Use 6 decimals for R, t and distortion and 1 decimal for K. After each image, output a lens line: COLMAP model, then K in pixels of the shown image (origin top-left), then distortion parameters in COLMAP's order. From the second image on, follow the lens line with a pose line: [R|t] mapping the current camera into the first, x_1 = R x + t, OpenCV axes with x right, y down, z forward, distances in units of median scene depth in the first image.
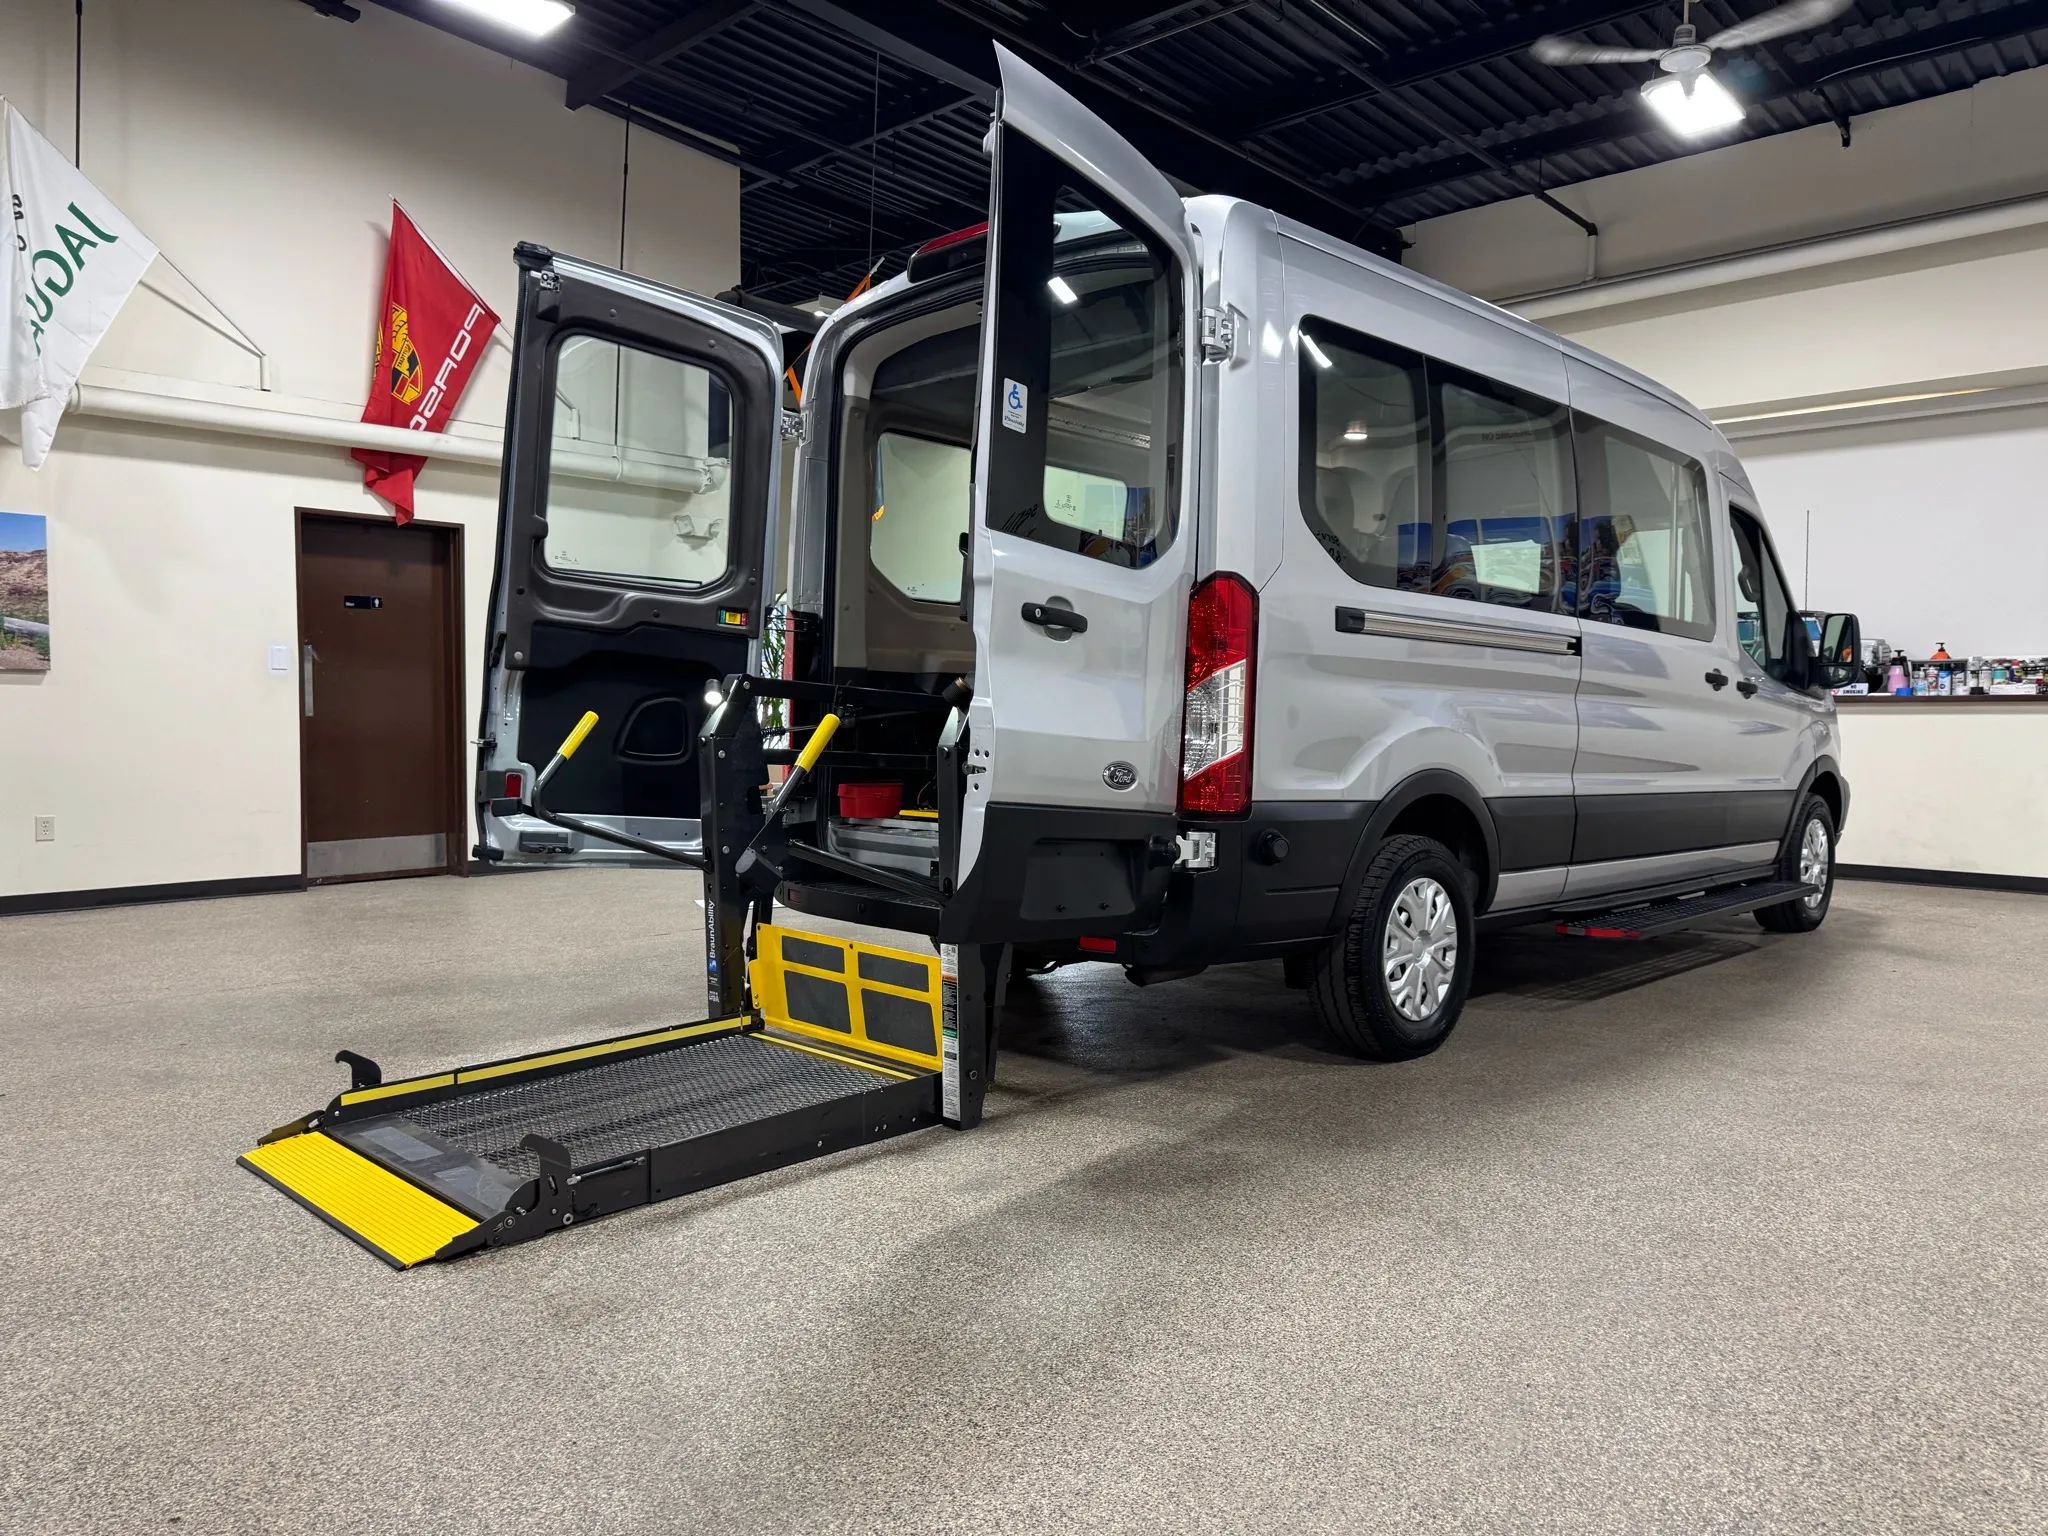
lens RADIAL K [[1453.5, 0, 1005.1], [0, 1453.5, 773.8], [0, 0, 1]] dist [0.035586, -0.035663]
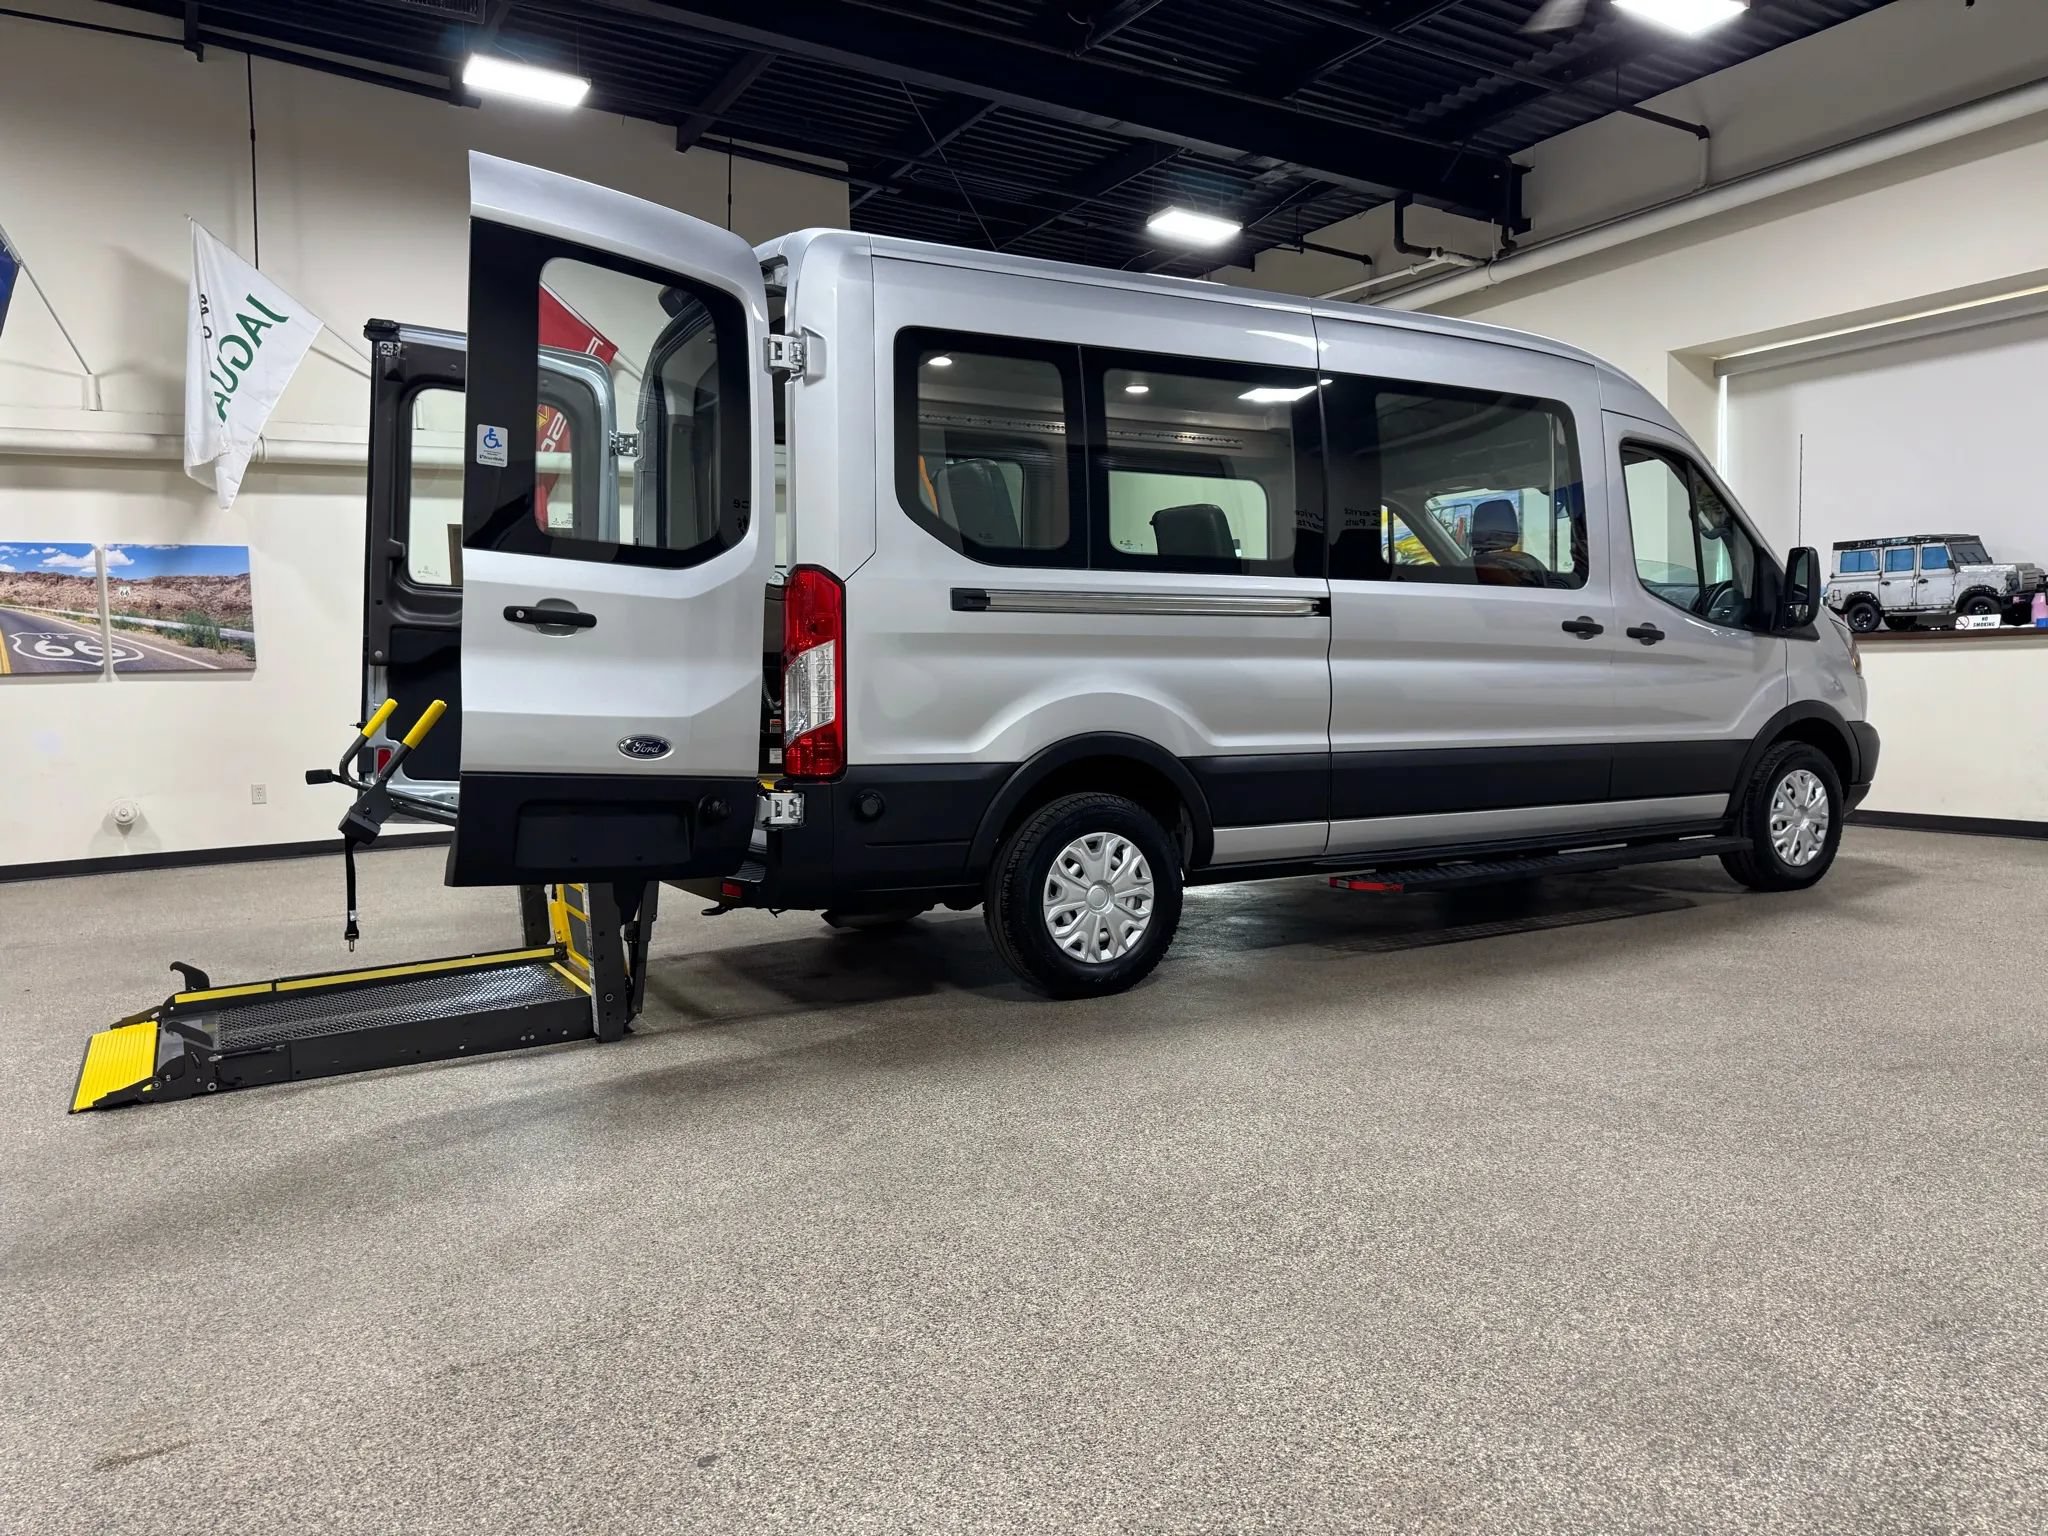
lens RADIAL K [[1454.6, 0, 1027.6], [0, 1454.6, 777.6], [0, 0, 1]] dist [0.025344, -0.023963]
pose [[0.960244, -0.010756, -0.278956, 0.540504], [0.019991, 0.999341, 0.030283, -0.002473], [0.278447, -0.034656, 0.959826, -0.045089]]
